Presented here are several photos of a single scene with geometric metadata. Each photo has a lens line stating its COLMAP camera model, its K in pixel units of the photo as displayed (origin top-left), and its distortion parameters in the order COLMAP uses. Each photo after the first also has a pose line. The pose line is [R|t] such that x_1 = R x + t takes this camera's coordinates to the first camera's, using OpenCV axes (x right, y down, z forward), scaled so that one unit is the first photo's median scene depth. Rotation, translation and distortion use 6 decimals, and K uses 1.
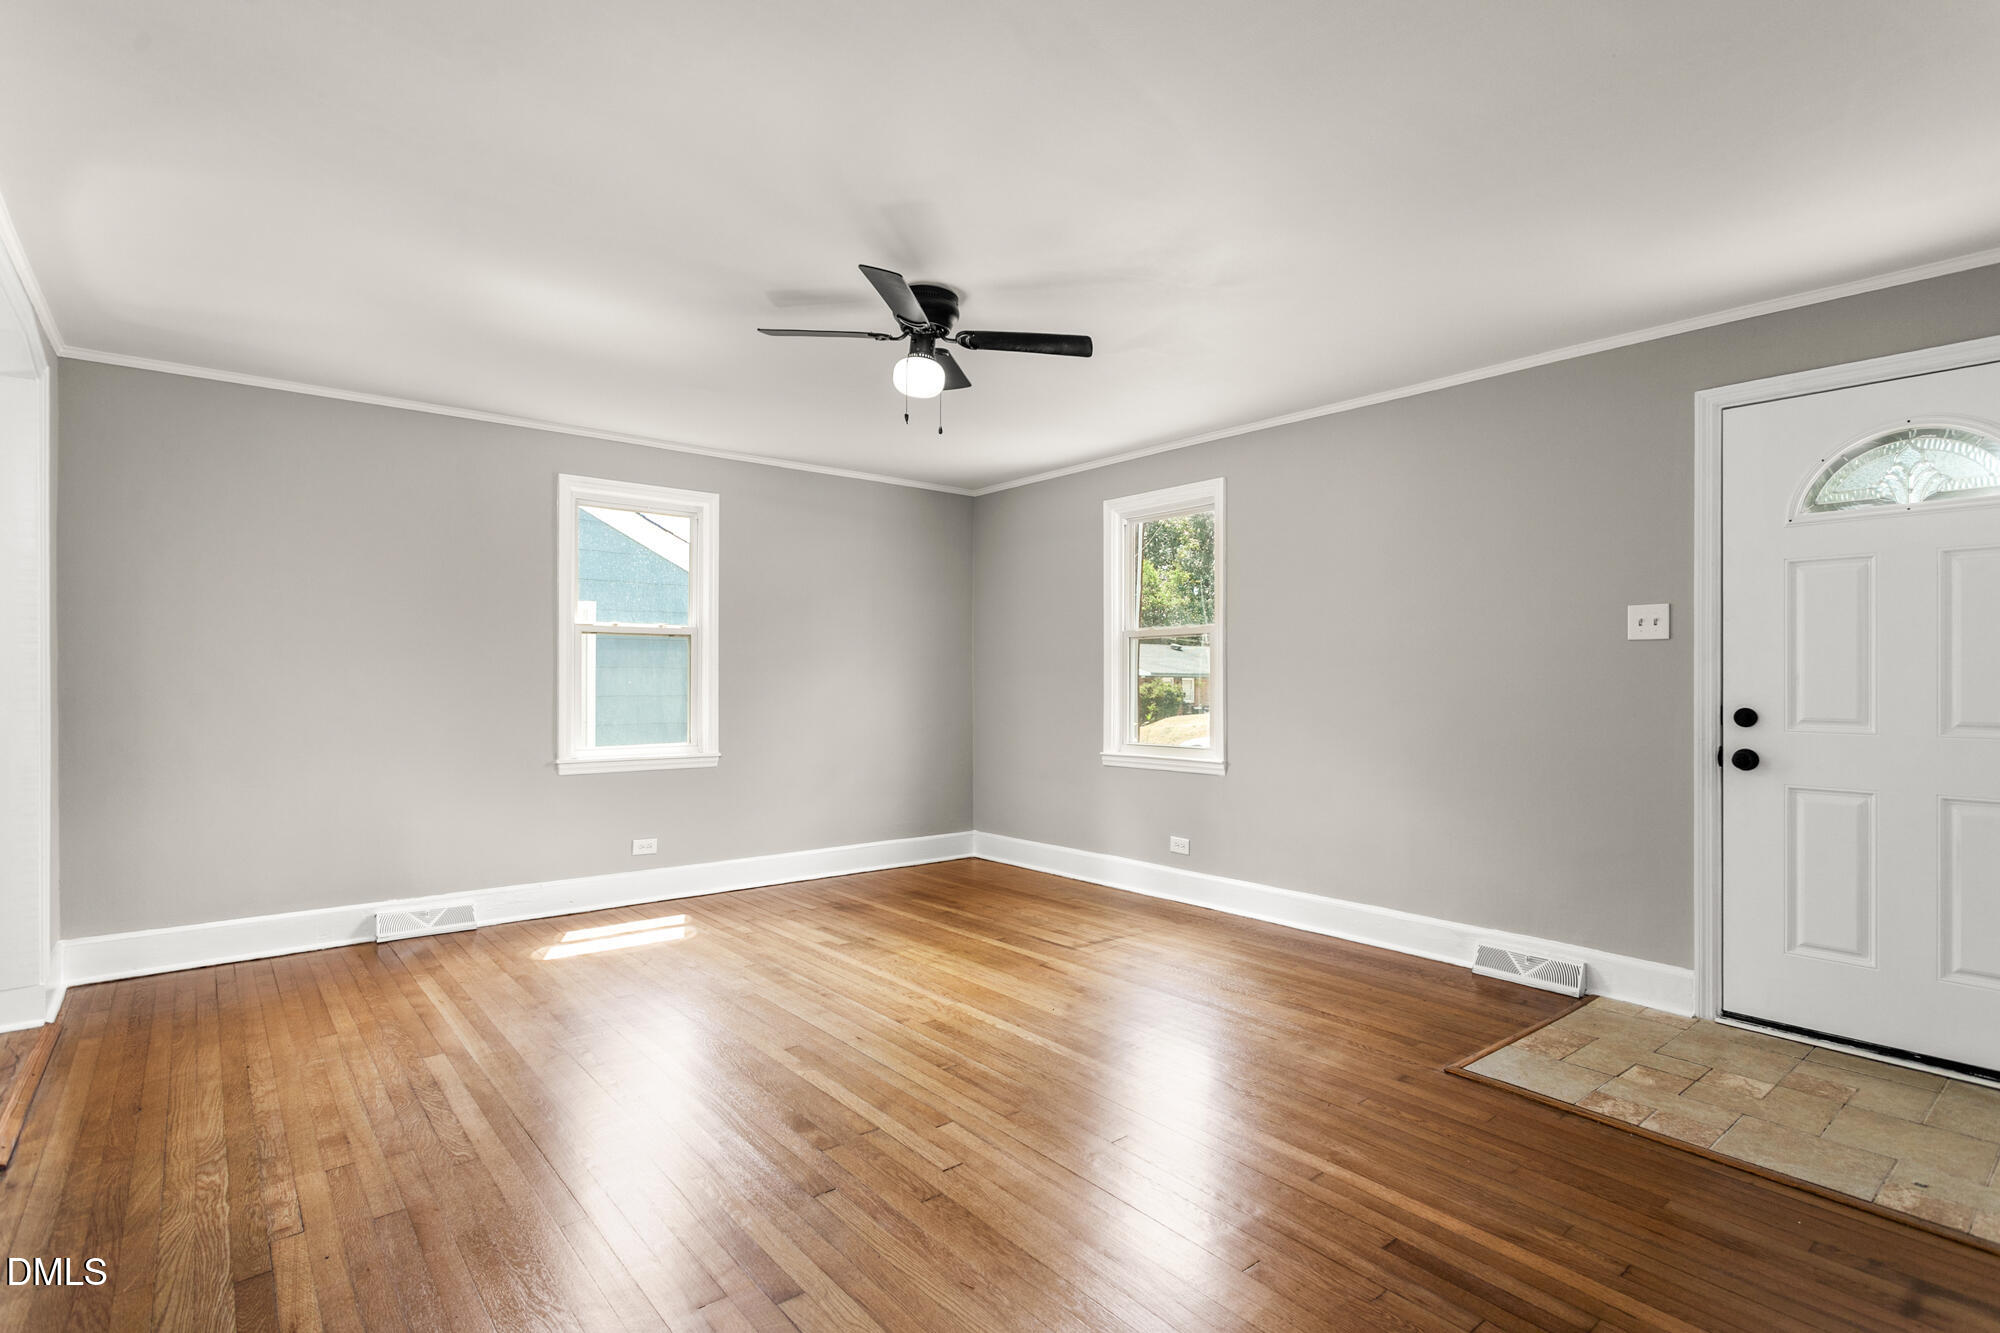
lens RADIAL K [[966.8, 0, 1004.8], [0, 966.8, 677.1], [0, 0, 1]] dist [0.000749, 0.000012]
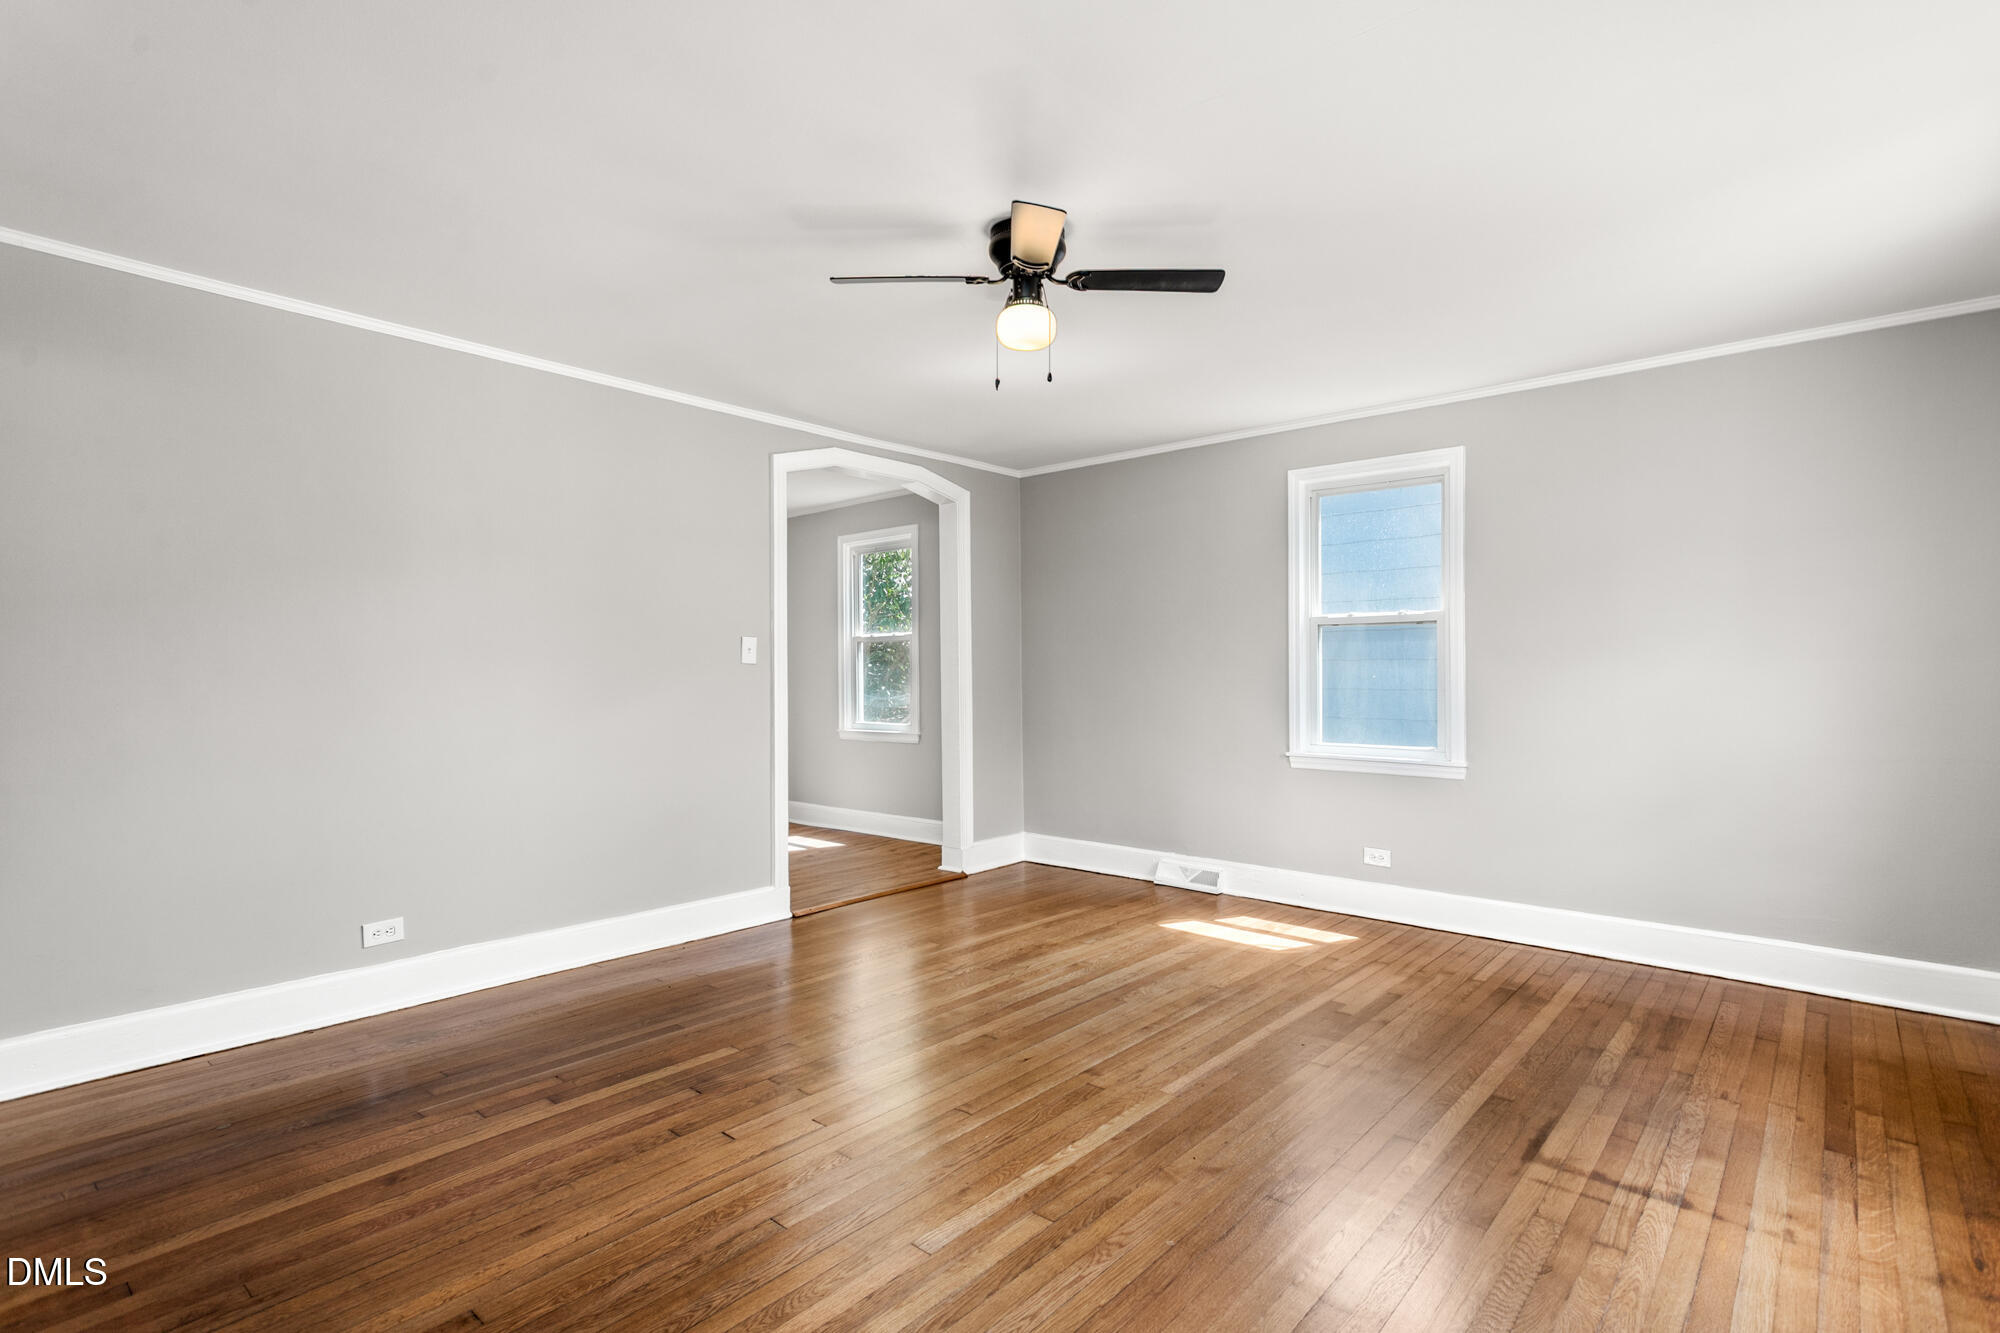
lens RADIAL K [[966.8, 0, 1004.8], [0, 966.8, 677.1], [0, 0, 1]] dist [0.000749, 0.000012]
pose [[0.175053, 0.006525, -0.984537, 0.533801], [0.003807, 0.999966, 0.007304, -0.003033], [0.984552, -0.005027, 0.175022, 0.569275]]
